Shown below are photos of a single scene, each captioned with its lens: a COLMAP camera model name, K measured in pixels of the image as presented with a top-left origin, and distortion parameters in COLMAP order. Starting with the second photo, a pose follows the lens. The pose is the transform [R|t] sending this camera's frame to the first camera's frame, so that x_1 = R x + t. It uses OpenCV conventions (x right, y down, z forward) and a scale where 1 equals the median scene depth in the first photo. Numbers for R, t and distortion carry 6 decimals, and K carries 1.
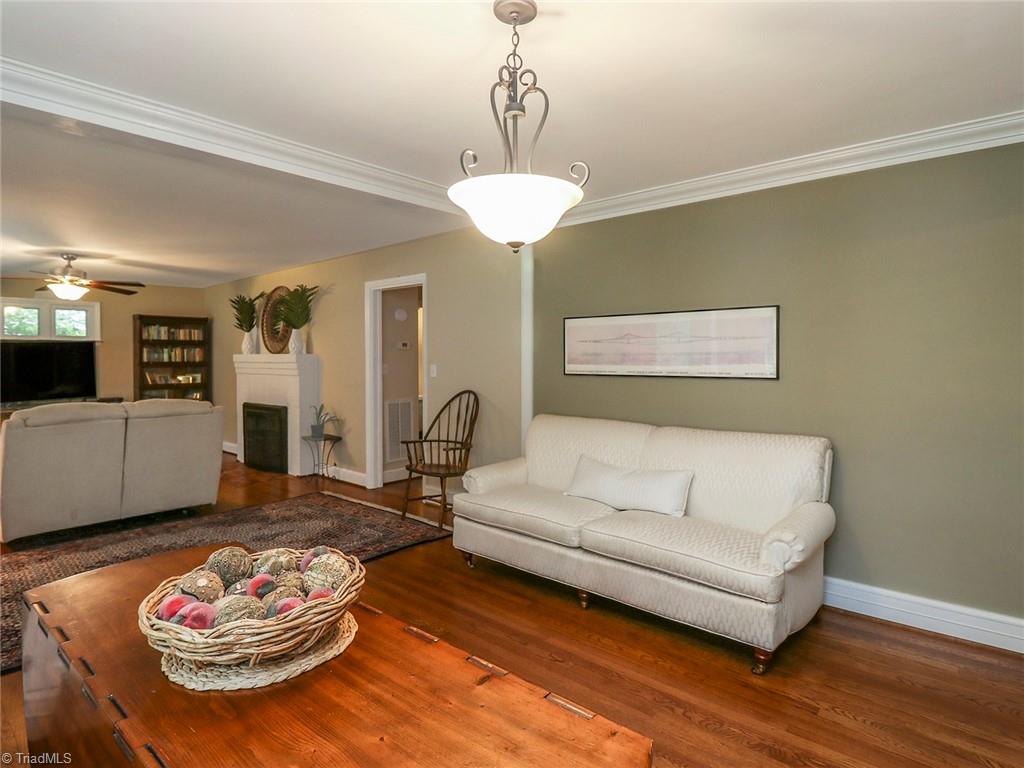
lens RADIAL K [[554.1, 0, 519.0], [0, 554.1, 380.0], [0, 0, 1]] dist [-0.030223, 0.000227]
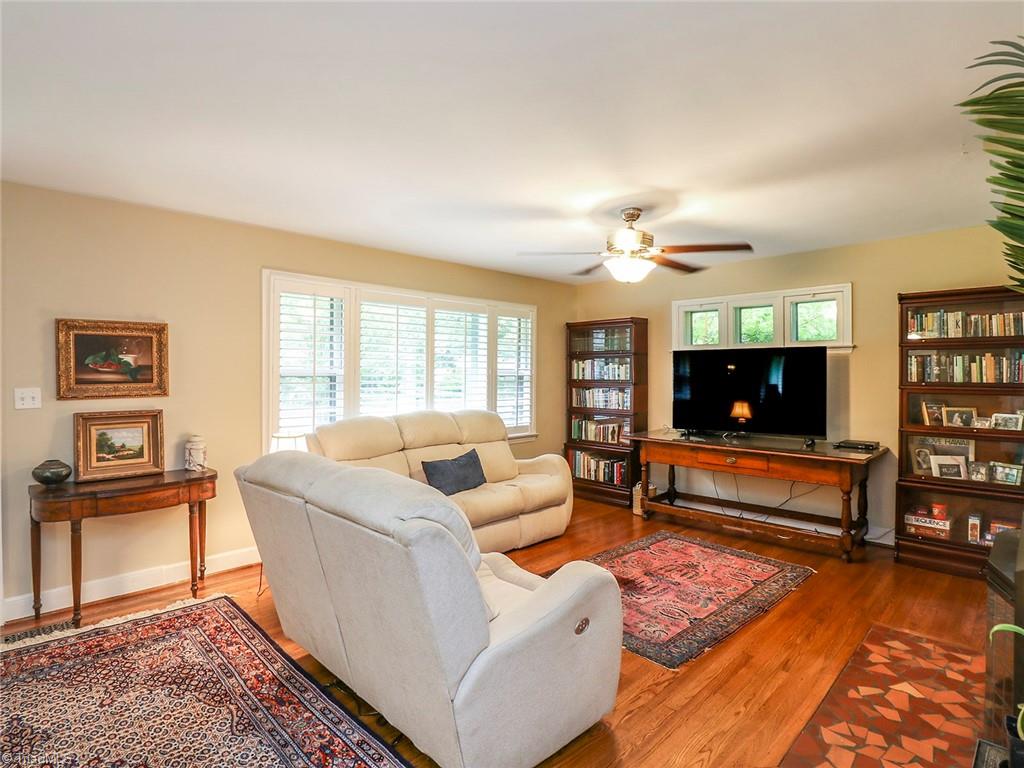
lens RADIAL K [[554.1, 0, 507.3], [0, 554.1, 383.8], [0, 0, 1]] dist [-0.030223, 0.000227]
pose [[-0.078097, 0.022580, -0.996690, -0.130108], [-0.038970, 0.998910, 0.025684, -0.029460], [0.996184, 0.040847, -0.077131, 0.638849]]
